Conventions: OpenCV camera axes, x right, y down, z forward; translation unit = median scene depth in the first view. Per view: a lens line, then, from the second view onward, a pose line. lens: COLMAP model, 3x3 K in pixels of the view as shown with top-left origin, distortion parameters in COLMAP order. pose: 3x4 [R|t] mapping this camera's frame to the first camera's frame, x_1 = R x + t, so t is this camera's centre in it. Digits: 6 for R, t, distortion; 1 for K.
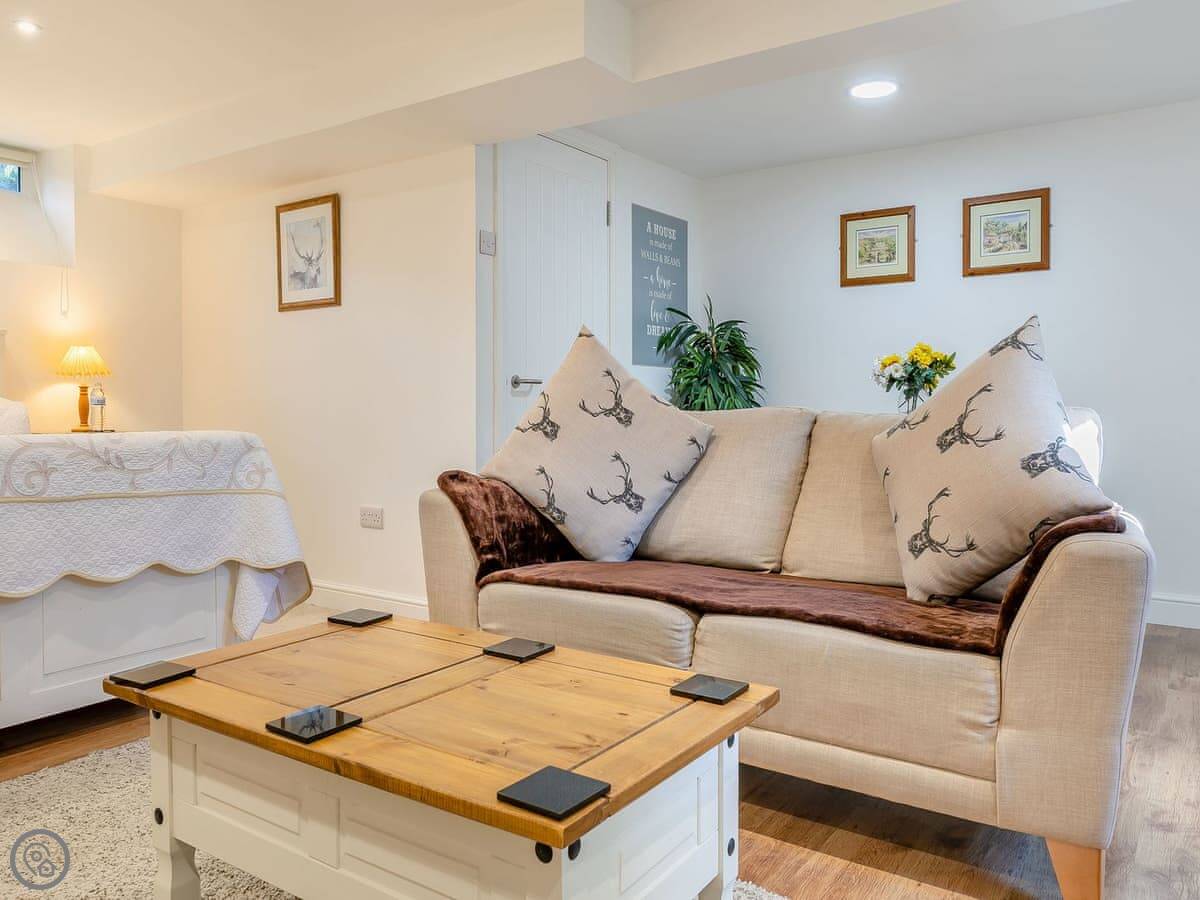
lens RADIAL K [[906.1, 0, 582.8], [0, 906.1, 423.4], [0, 0, 1]] dist [0.001733, 0.000851]
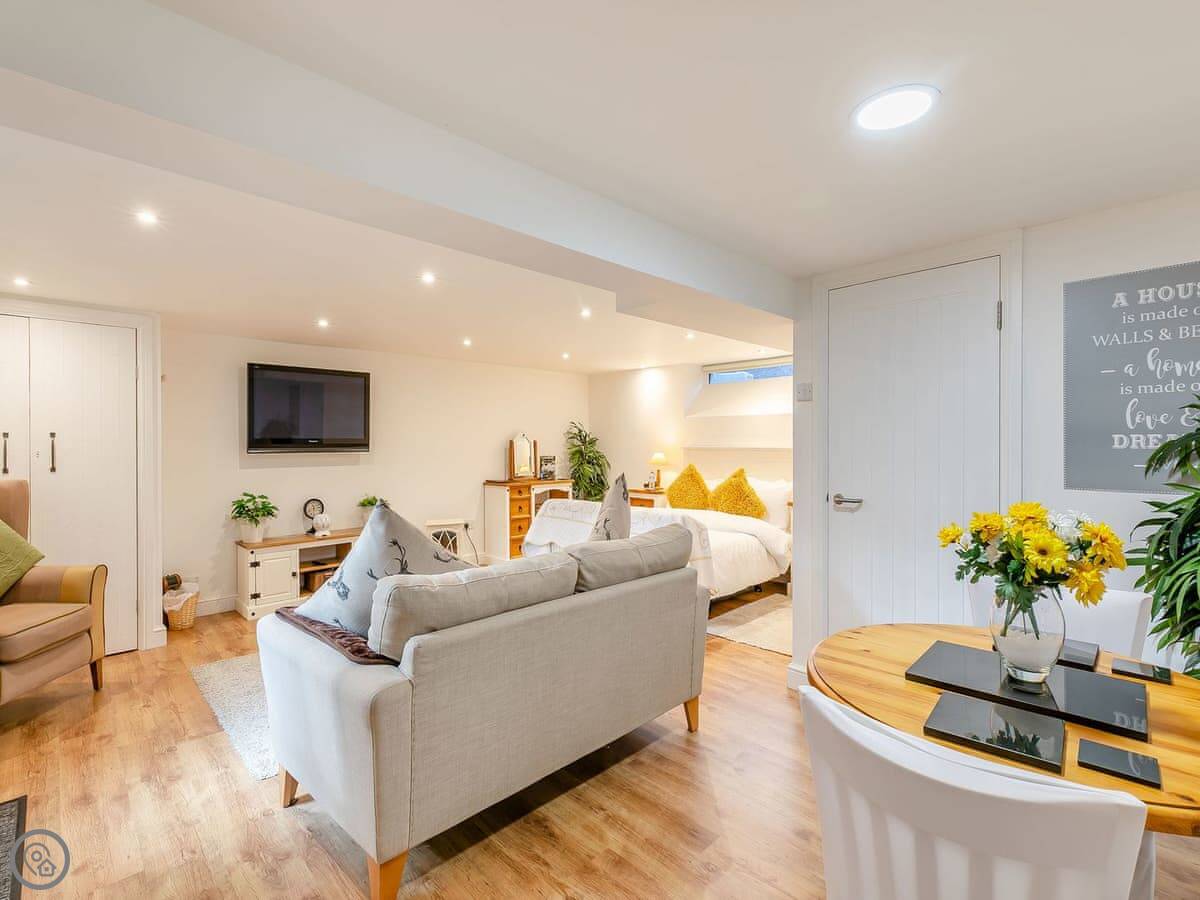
lens RADIAL K [[553.8, 0, 596.4], [0, 553.8, 444.3], [0, 0, 1]] dist [0.001774, 0.000214]
pose [[-0.186981, 0.002615, -0.982360, 0.665955], [-0.012636, 0.999907, 0.005067, -0.111631], [0.982282, 0.013360, -0.186930, 0.765458]]
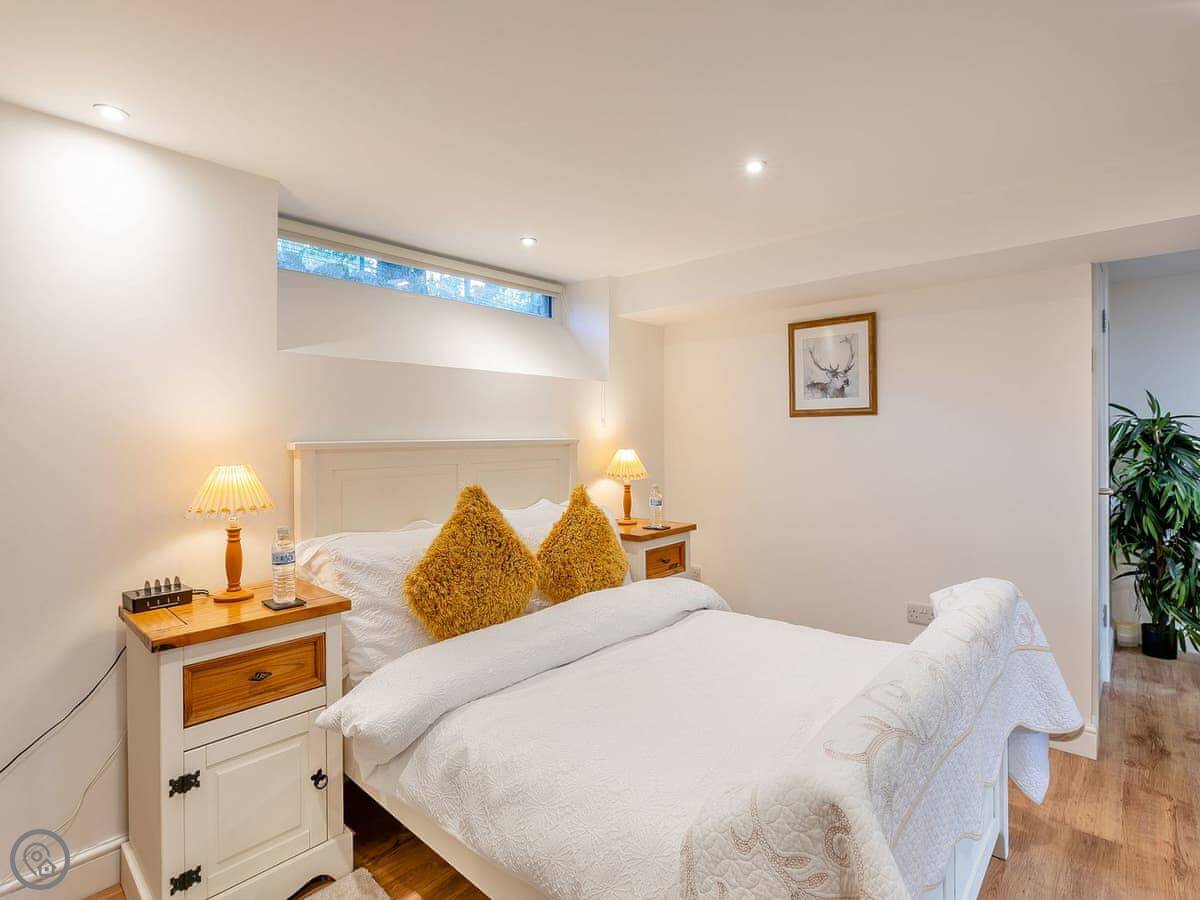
lens RADIAL K [[607.6, 0, 571.9], [0, 607.6, 435.3], [0, 0, 1]] dist [-0.001577, -0.000815]
pose [[0.990135, -0.007468, -0.139921, -0.529015], [0.005779, 0.999906, -0.012472, -0.098519], [0.140001, 0.011541, 0.990084, 0.229369]]
